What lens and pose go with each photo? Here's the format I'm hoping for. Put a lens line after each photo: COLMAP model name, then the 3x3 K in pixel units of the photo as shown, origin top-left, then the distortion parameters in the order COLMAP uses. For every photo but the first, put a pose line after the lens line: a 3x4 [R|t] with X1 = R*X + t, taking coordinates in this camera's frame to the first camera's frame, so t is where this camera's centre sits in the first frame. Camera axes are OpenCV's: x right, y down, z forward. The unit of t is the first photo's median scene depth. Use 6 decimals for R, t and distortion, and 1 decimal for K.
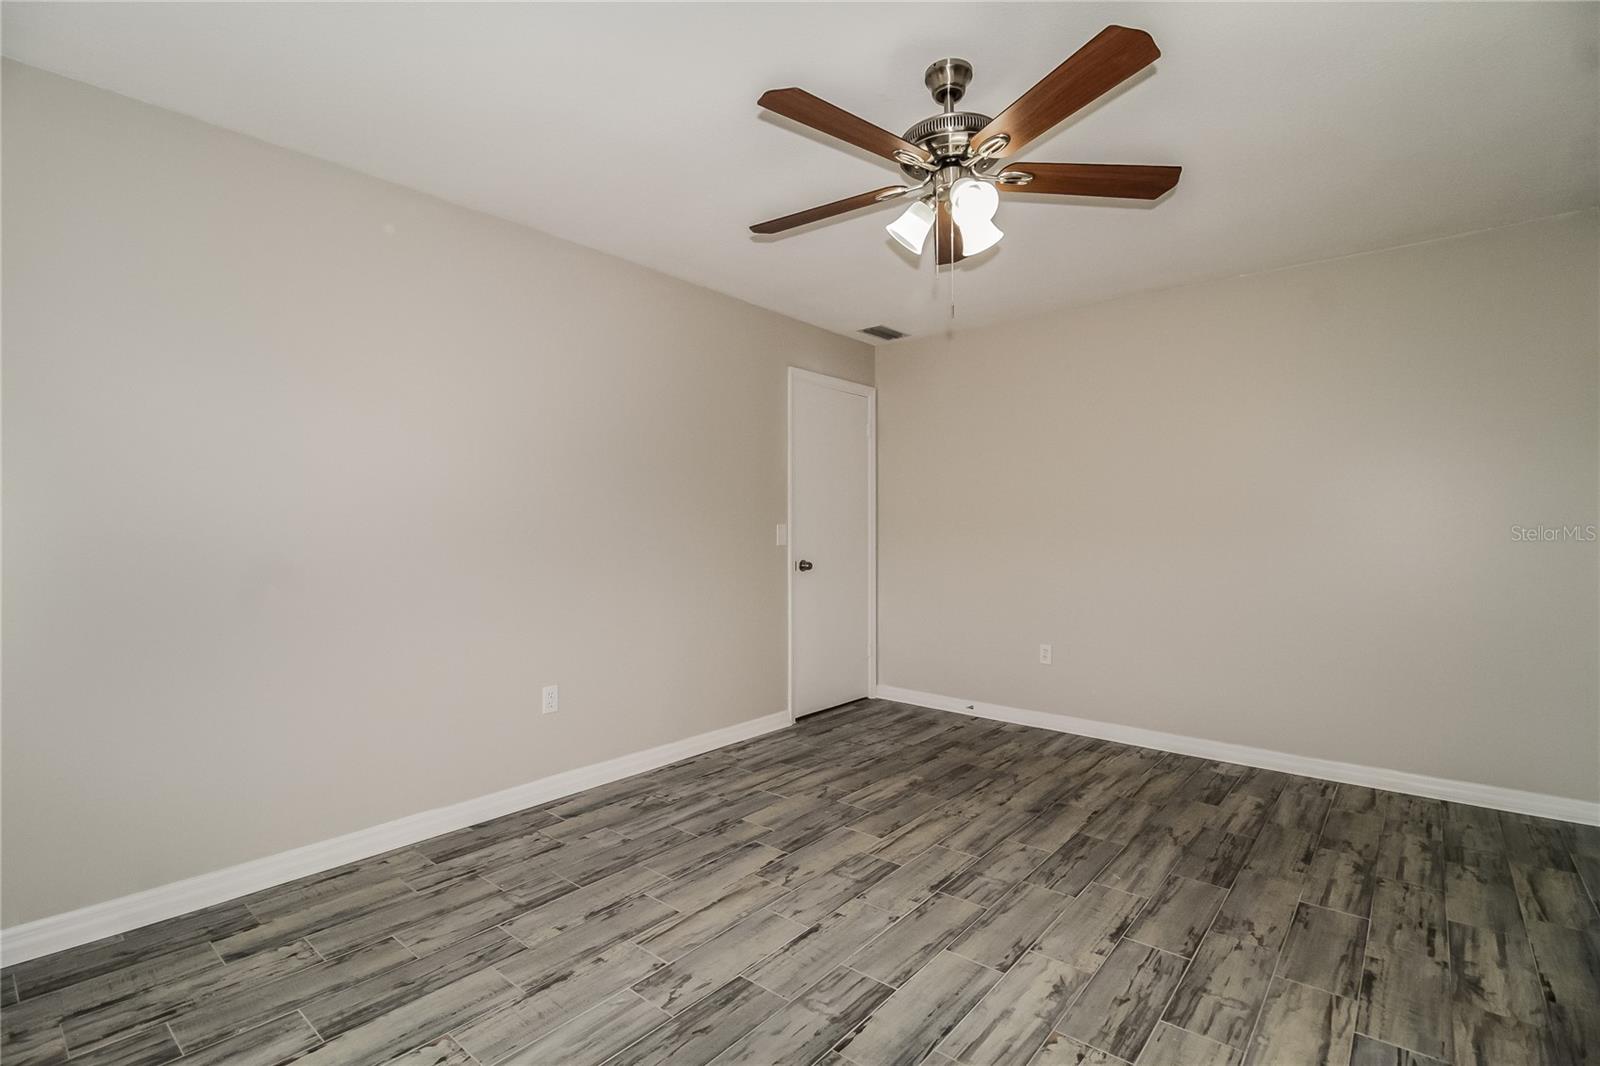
lens RADIAL K [[748.4, 0, 801.3], [0, 748.4, 543.1], [0, 0, 1]] dist [-0.000255, -0.000534]
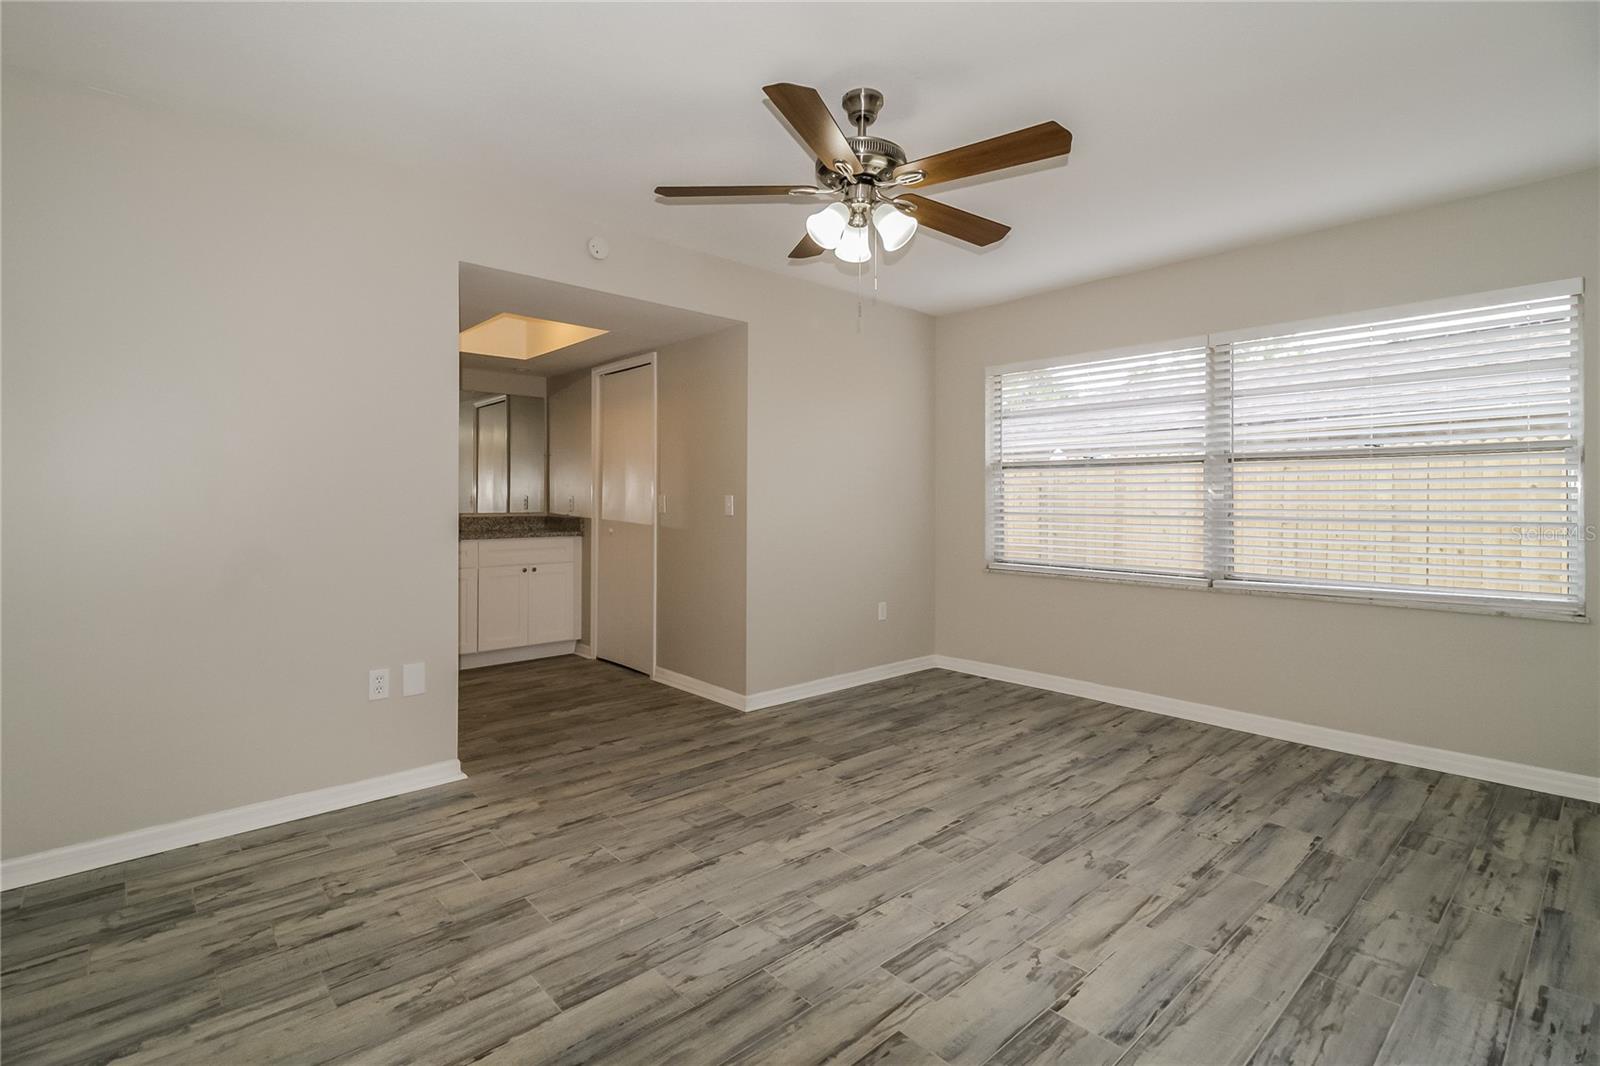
lens RADIAL K [[748.4, 0, 801.3], [0, 748.4, 543.1], [0, 0, 1]] dist [-0.000255, -0.000534]
pose [[-0.991680, -0.009394, 0.128388, 0.138624], [0.000230, 0.997203, 0.074739, -0.032342], [-0.128731, 0.074146, -0.988904, 1.940040]]
